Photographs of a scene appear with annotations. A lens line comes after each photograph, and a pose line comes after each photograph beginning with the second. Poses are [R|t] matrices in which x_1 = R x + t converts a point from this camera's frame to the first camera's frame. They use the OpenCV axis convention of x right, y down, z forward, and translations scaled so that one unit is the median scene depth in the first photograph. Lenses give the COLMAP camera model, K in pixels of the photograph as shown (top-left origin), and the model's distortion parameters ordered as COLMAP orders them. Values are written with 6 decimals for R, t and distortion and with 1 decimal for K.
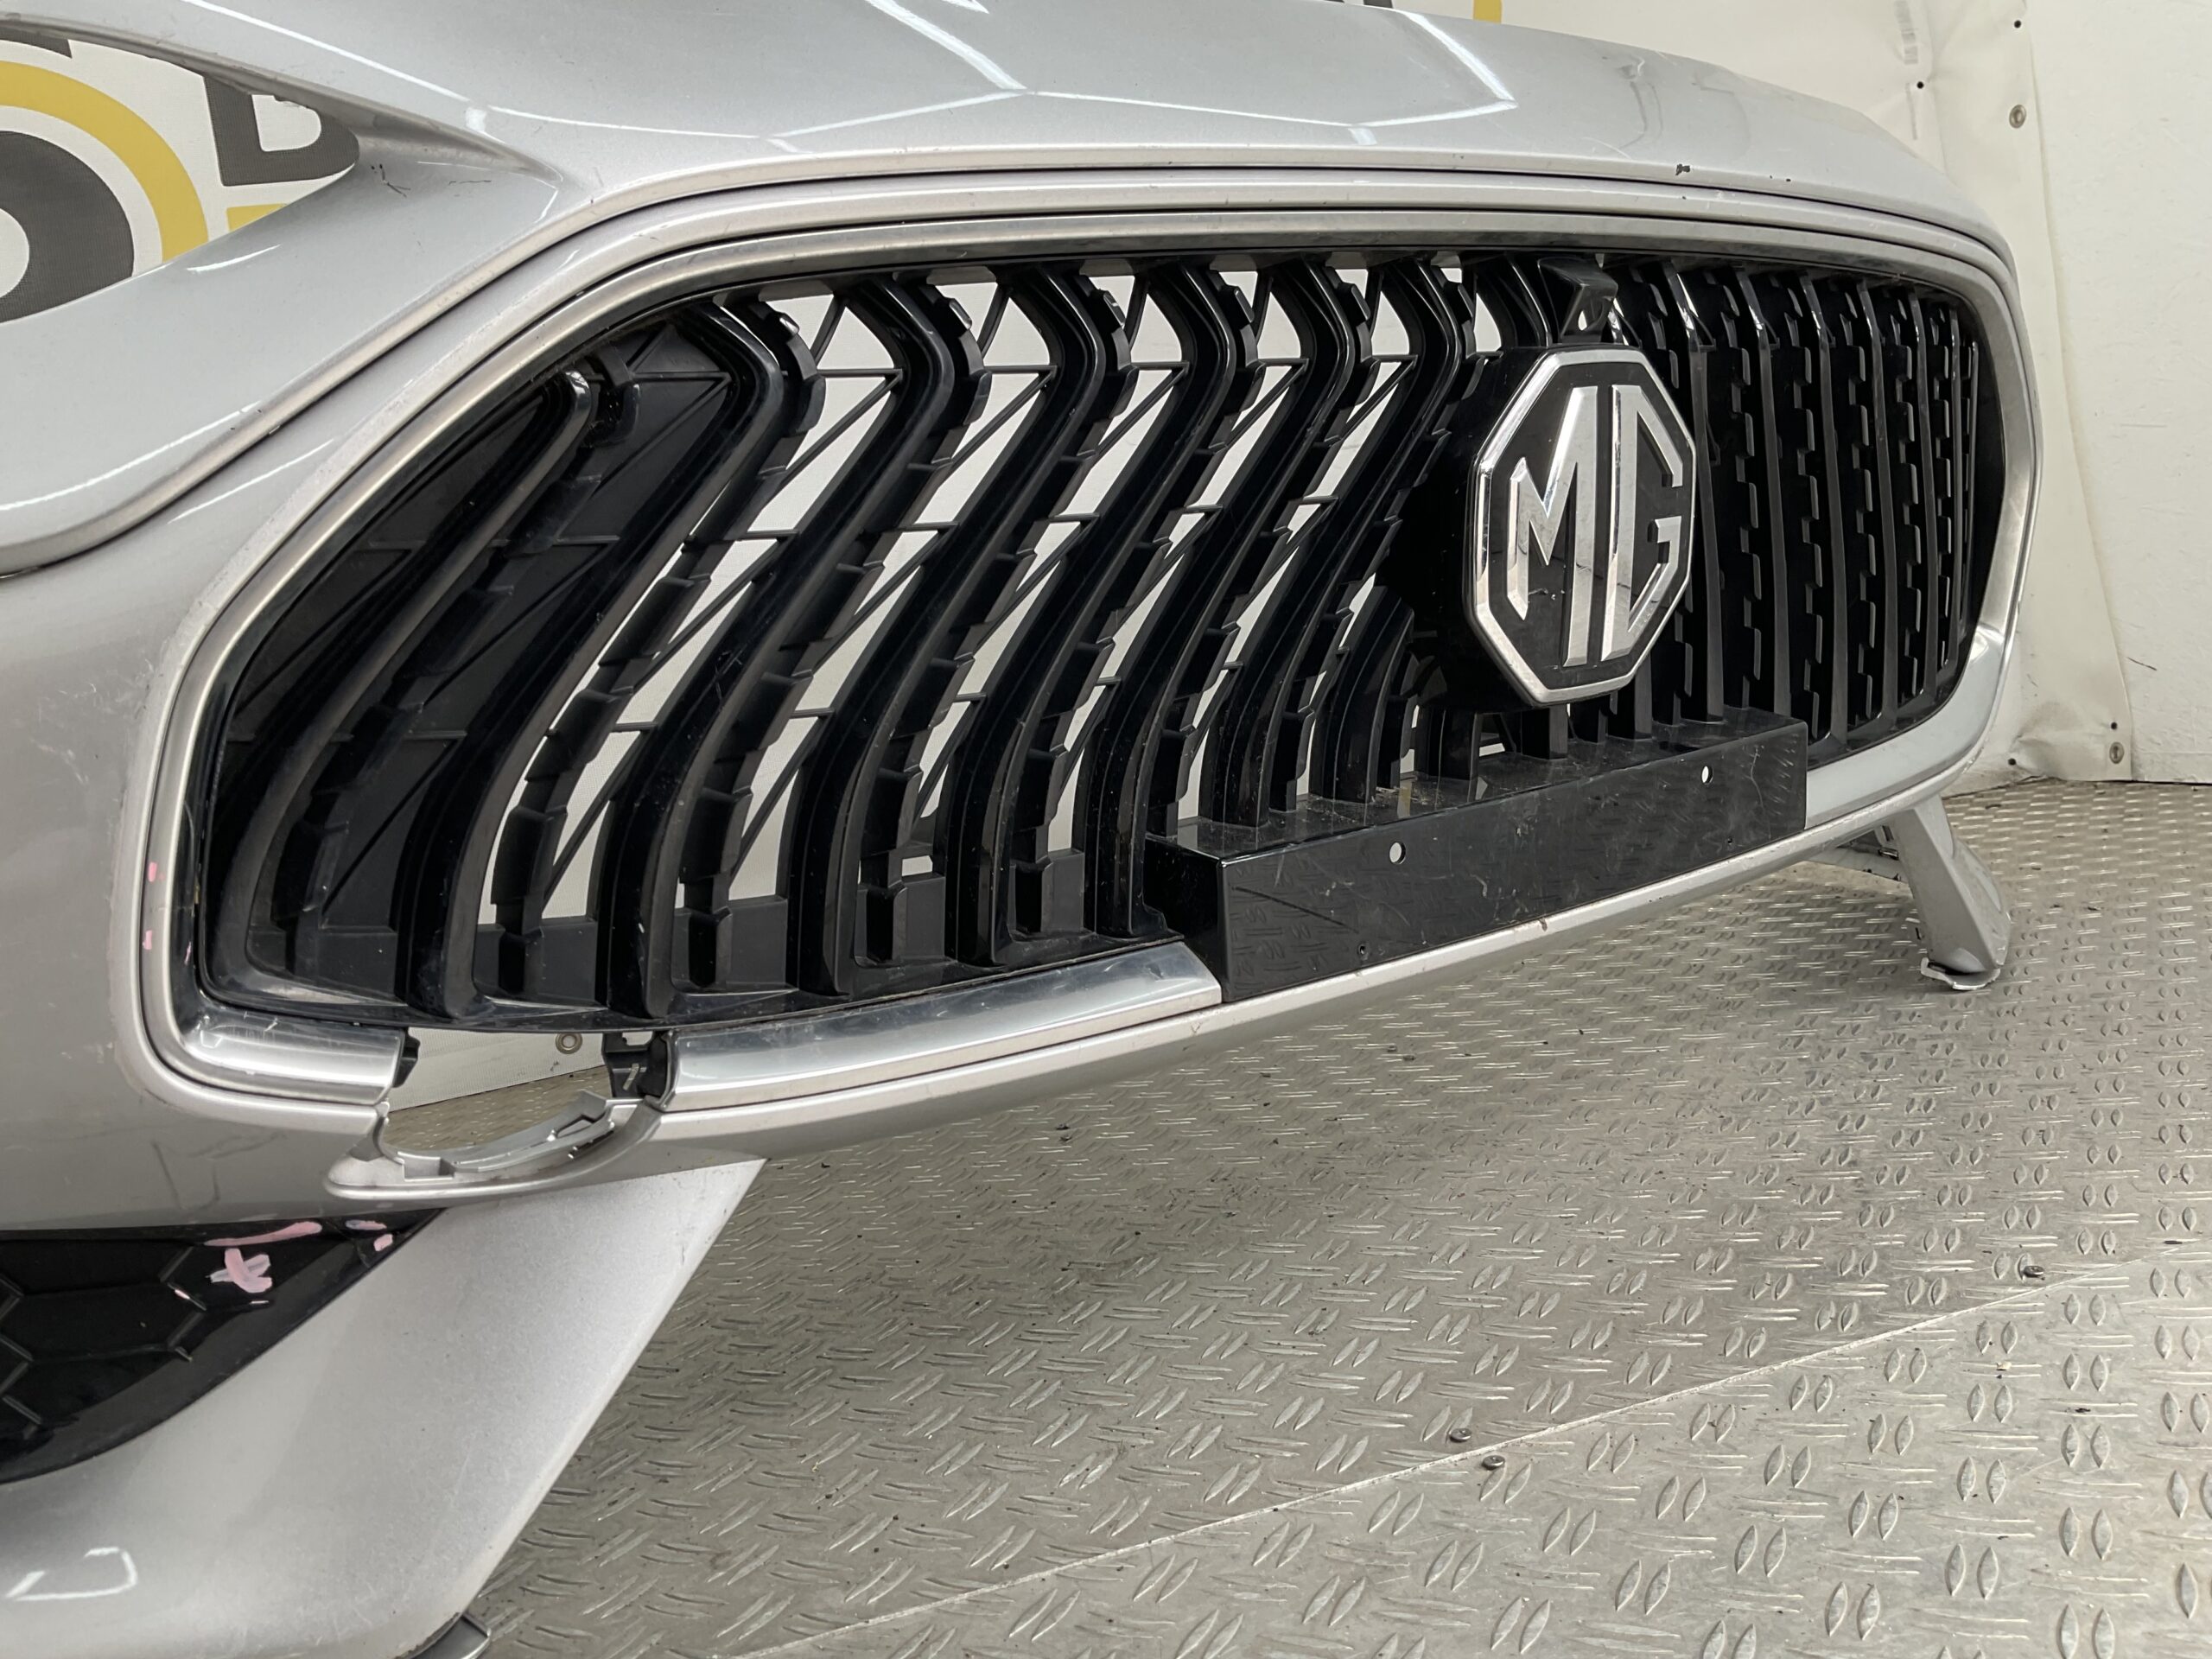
lens RADIAL K [[1829.9, 0, 1112.7], [0, 1829.9, 823.4], [0, 0, 1]] dist [0.092119, -0.168289]
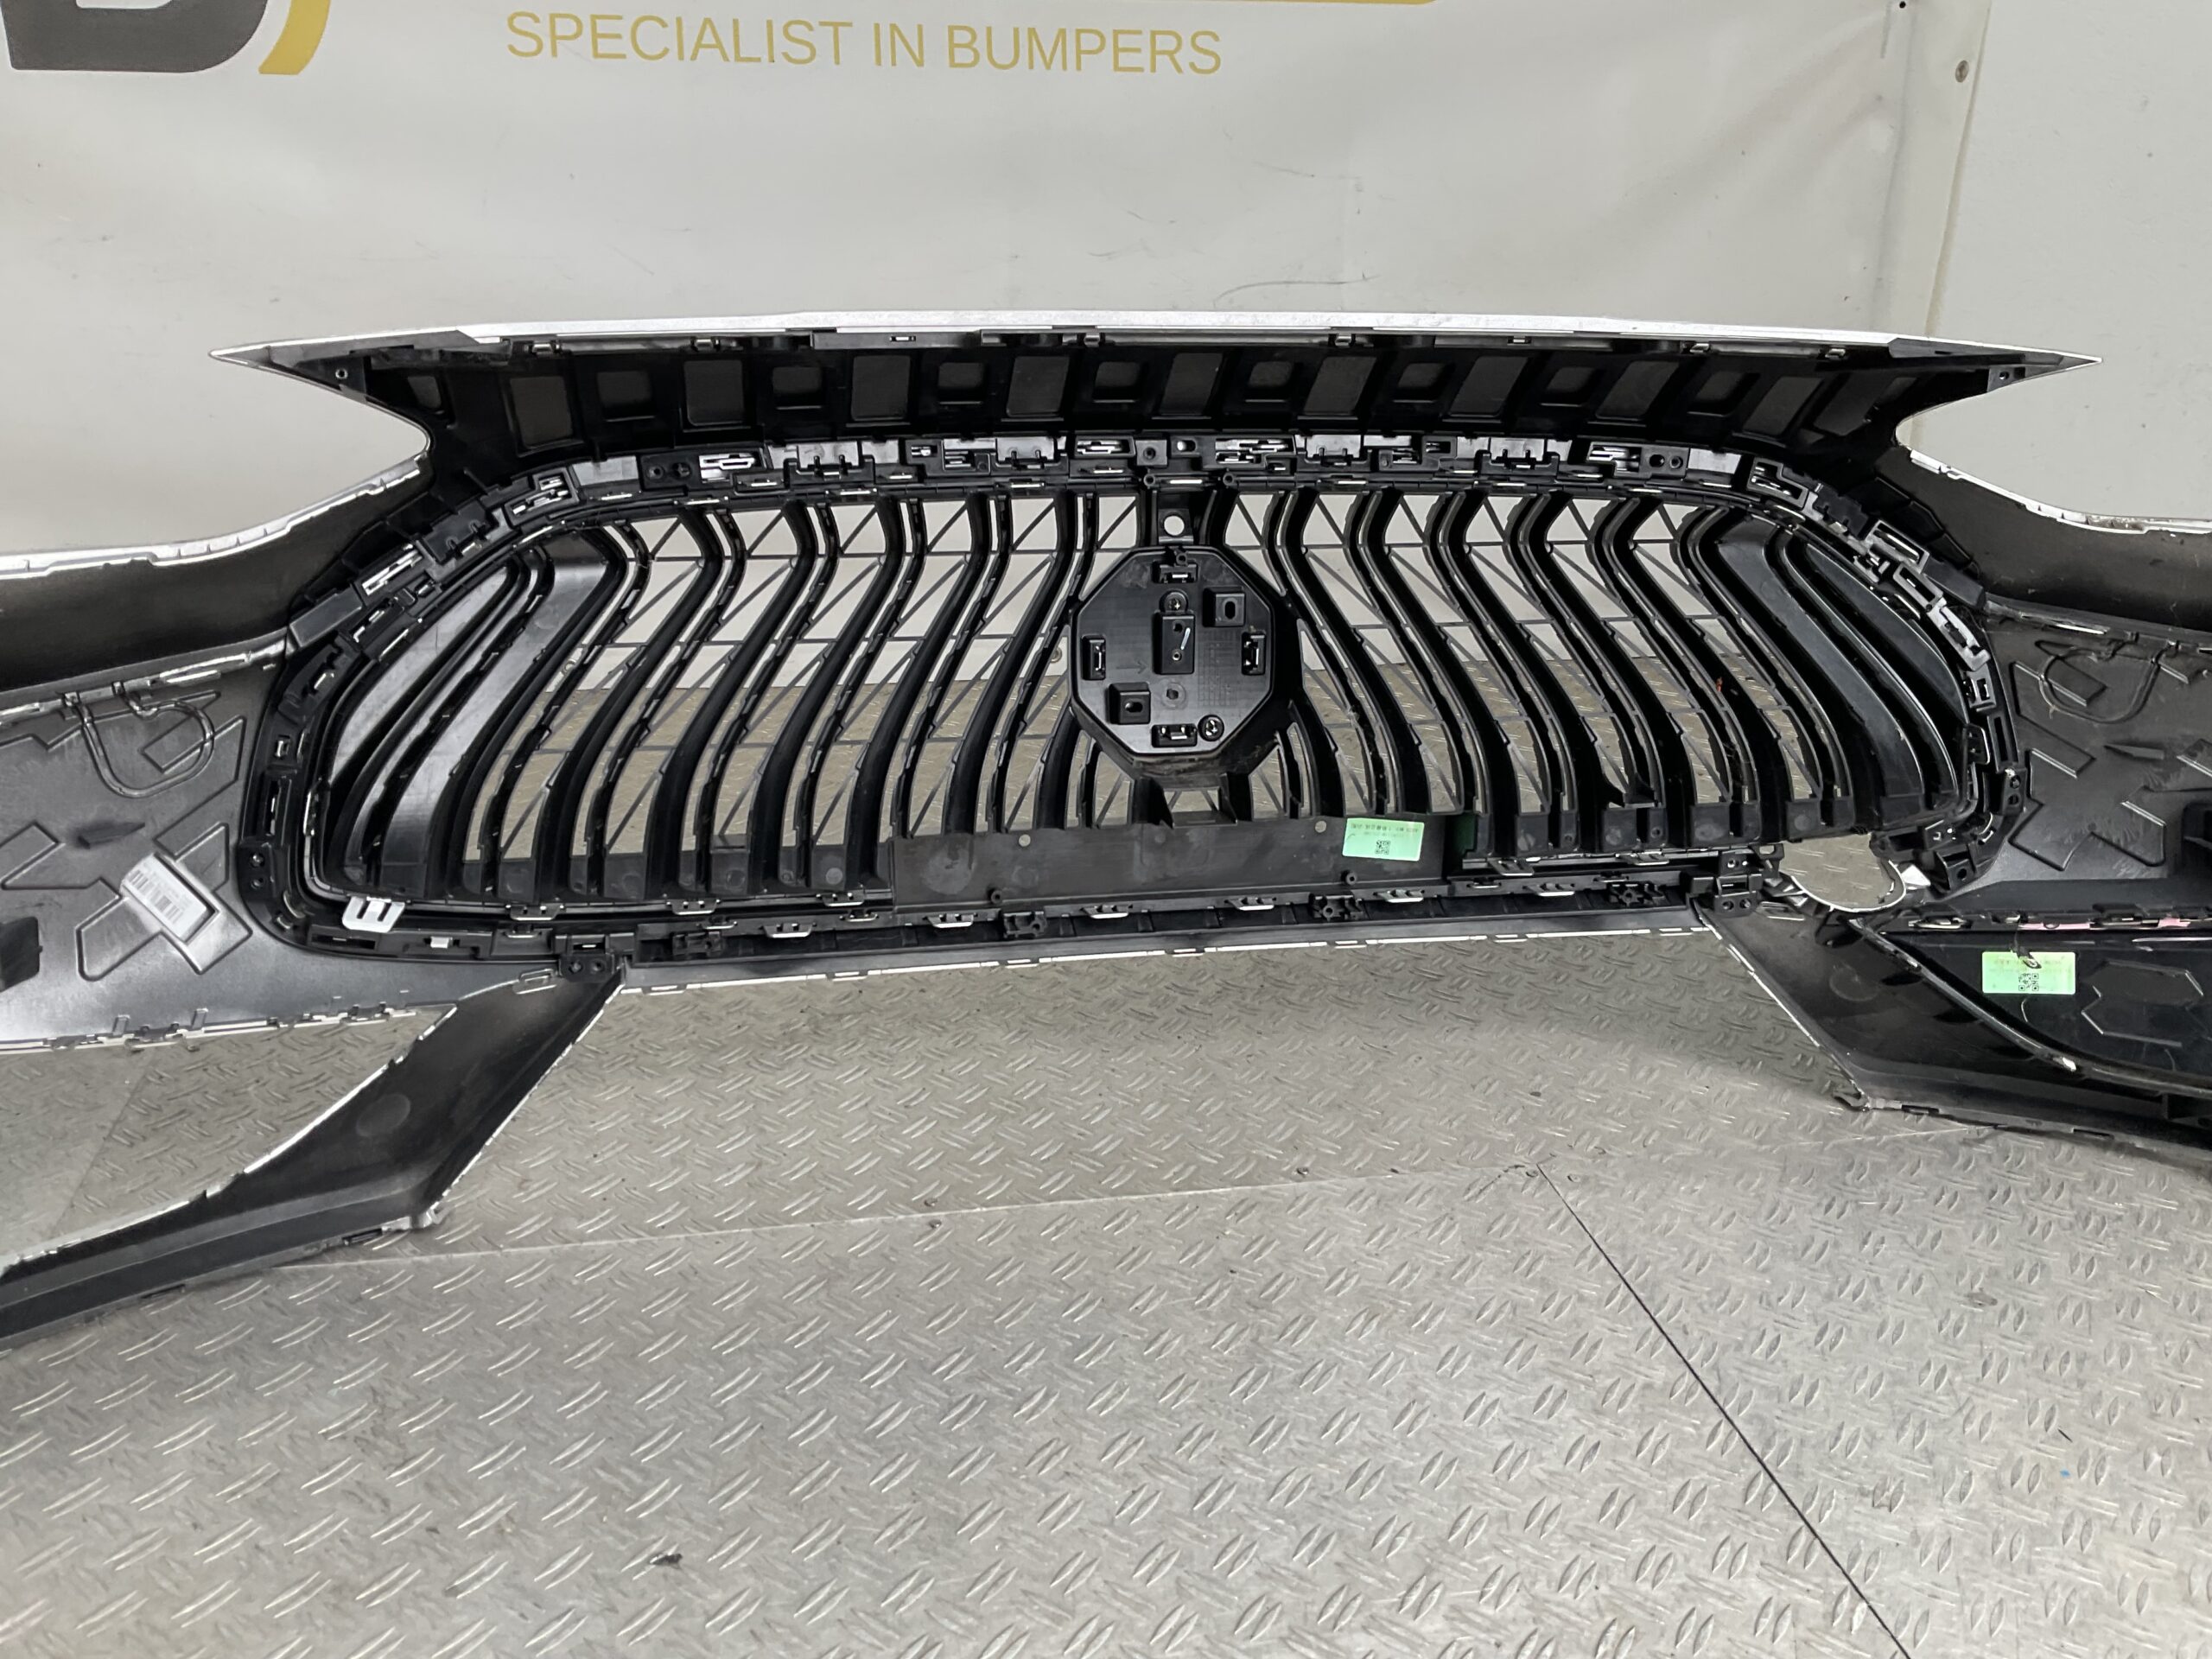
lens RADIAL K [[1829.9, 0, 1098.0], [0, 1829.9, 825.9], [0, 0, 1]] dist [0.092119, -0.168289]
pose [[0.979474, 0.199757, -0.026979, 0.315742], [-0.182679, 0.936264, 0.300064, -0.572649], [0.085200, -0.288976, 0.953538, -0.586269]]
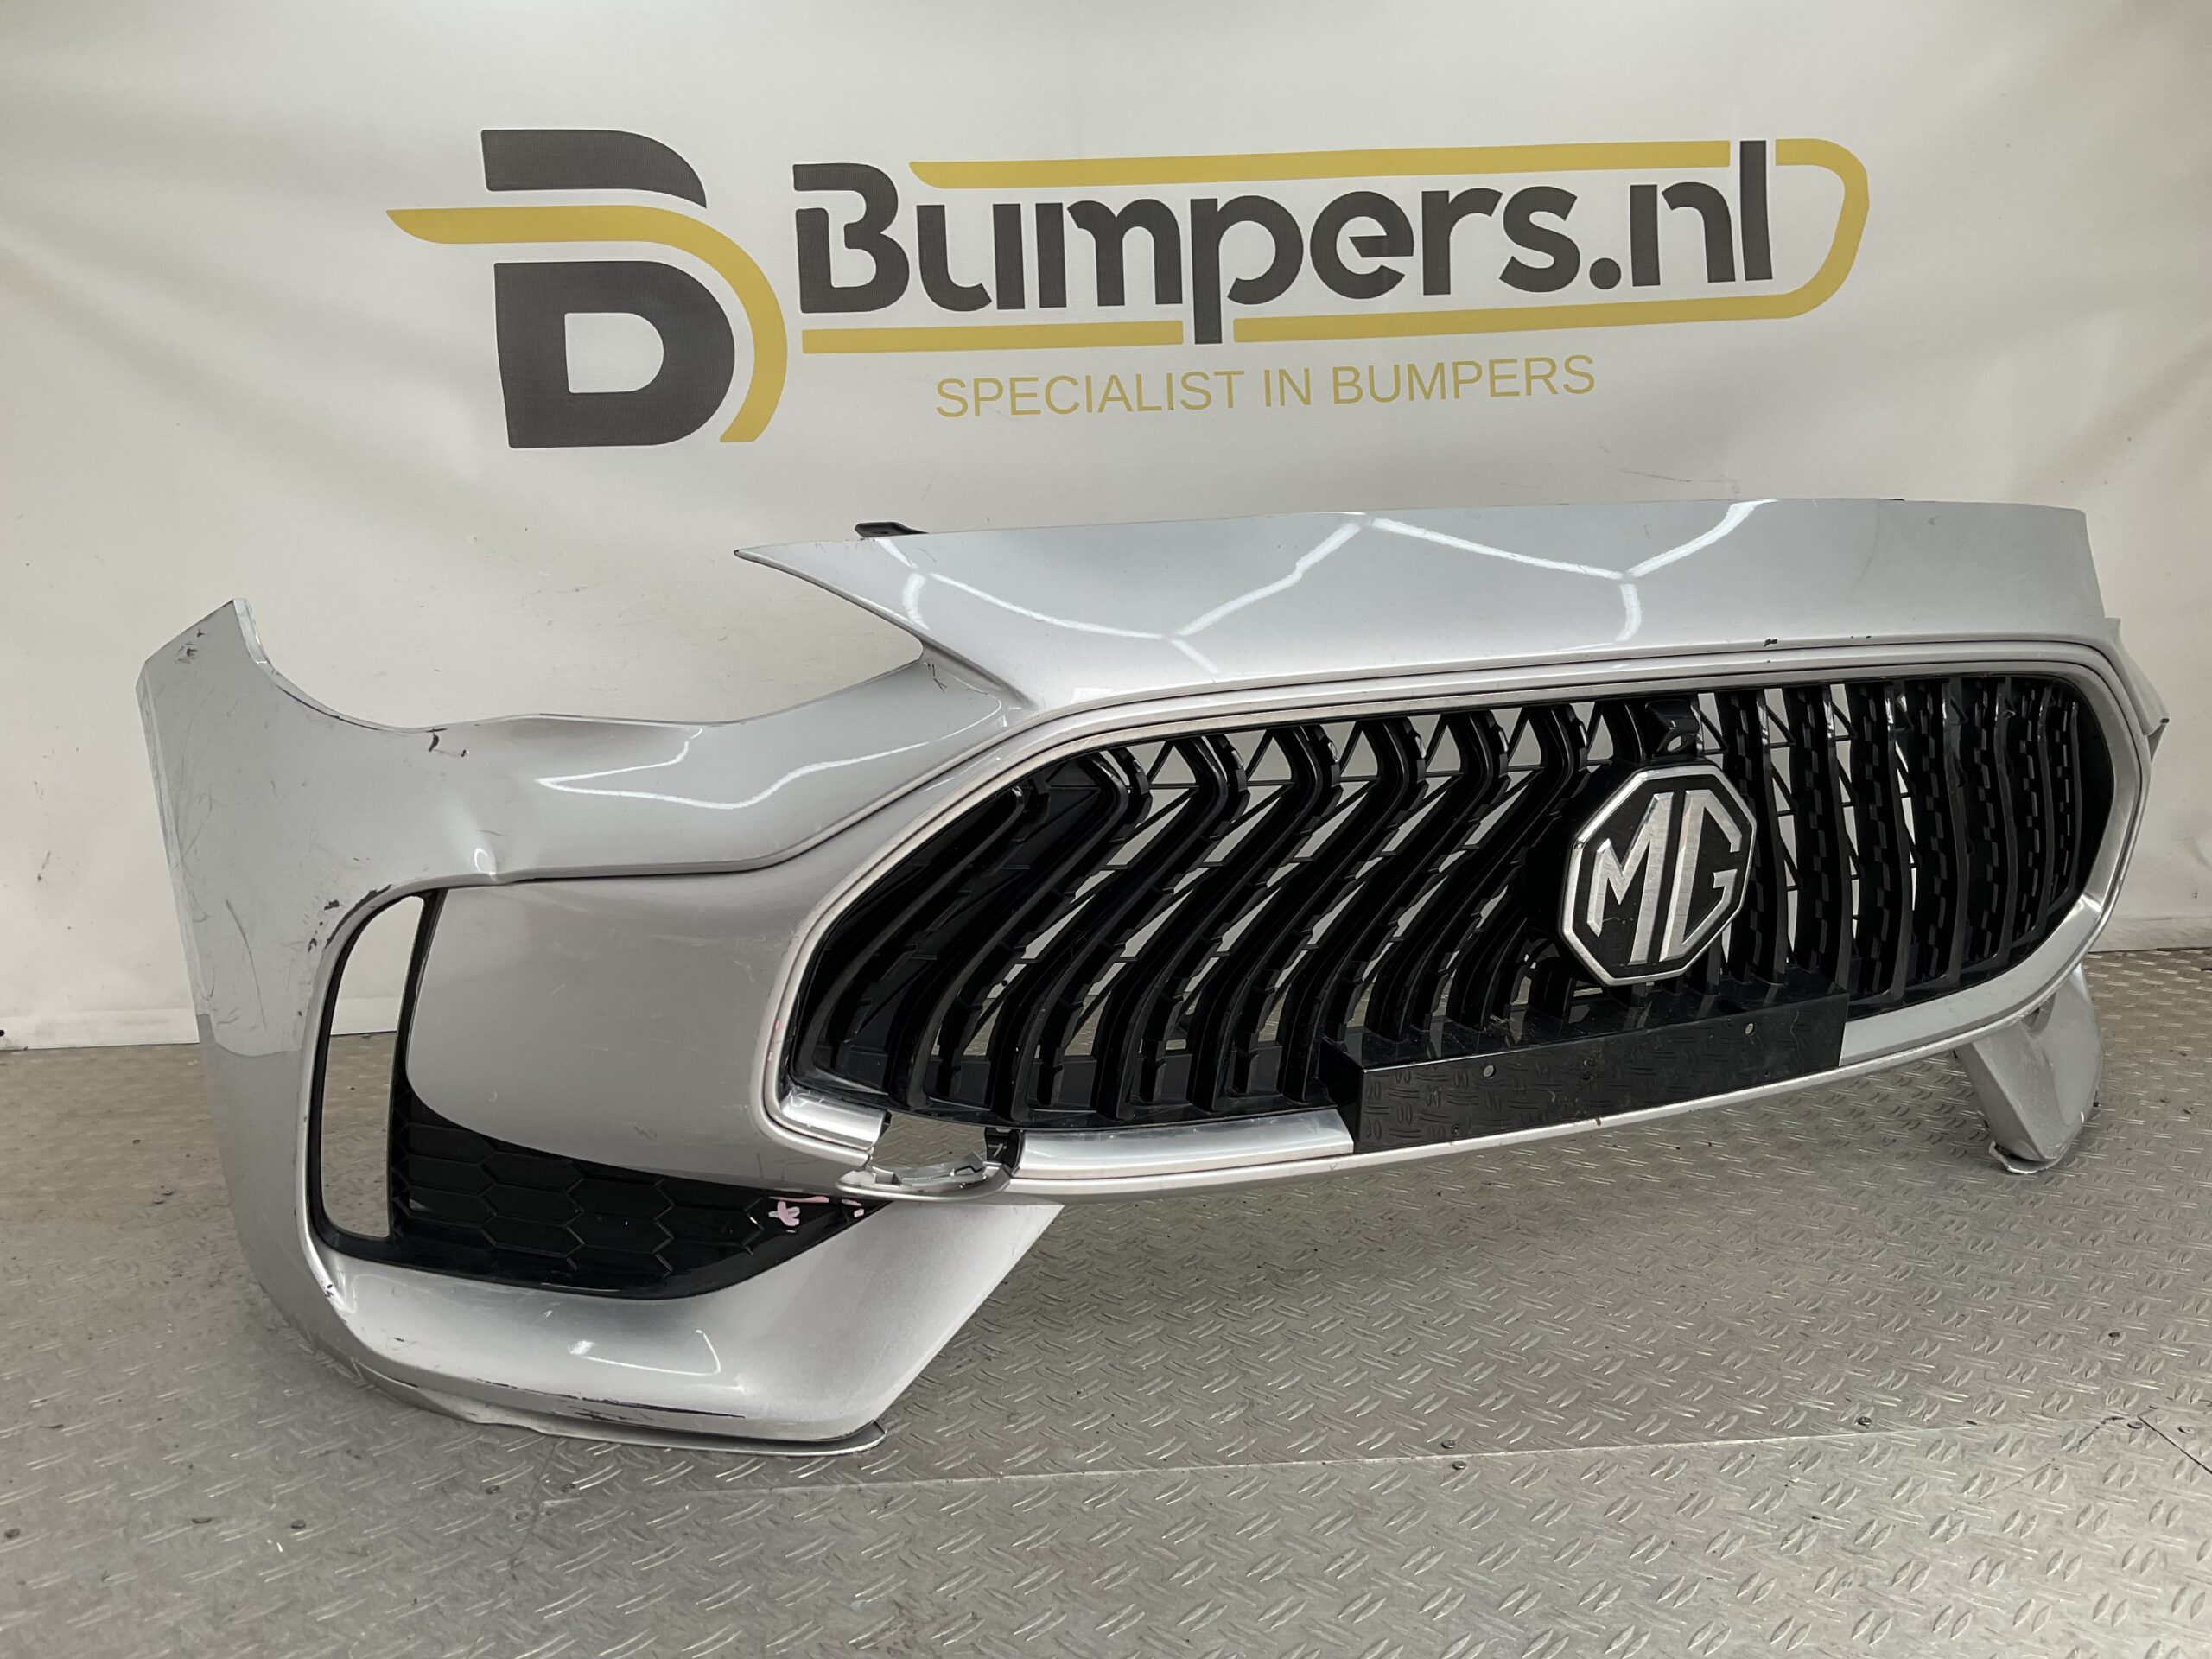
lens RADIAL K [[1829.9, 0, 1107.6], [0, 1829.9, 824.4], [0, 0, 1]] dist [0.092119, -0.168289]
pose [[0.966420, 0.152775, -0.206621, 0.146373], [-0.134491, 0.985866, 0.099897, -0.332547], [0.218963, -0.068754, 0.973308, -0.625513]]
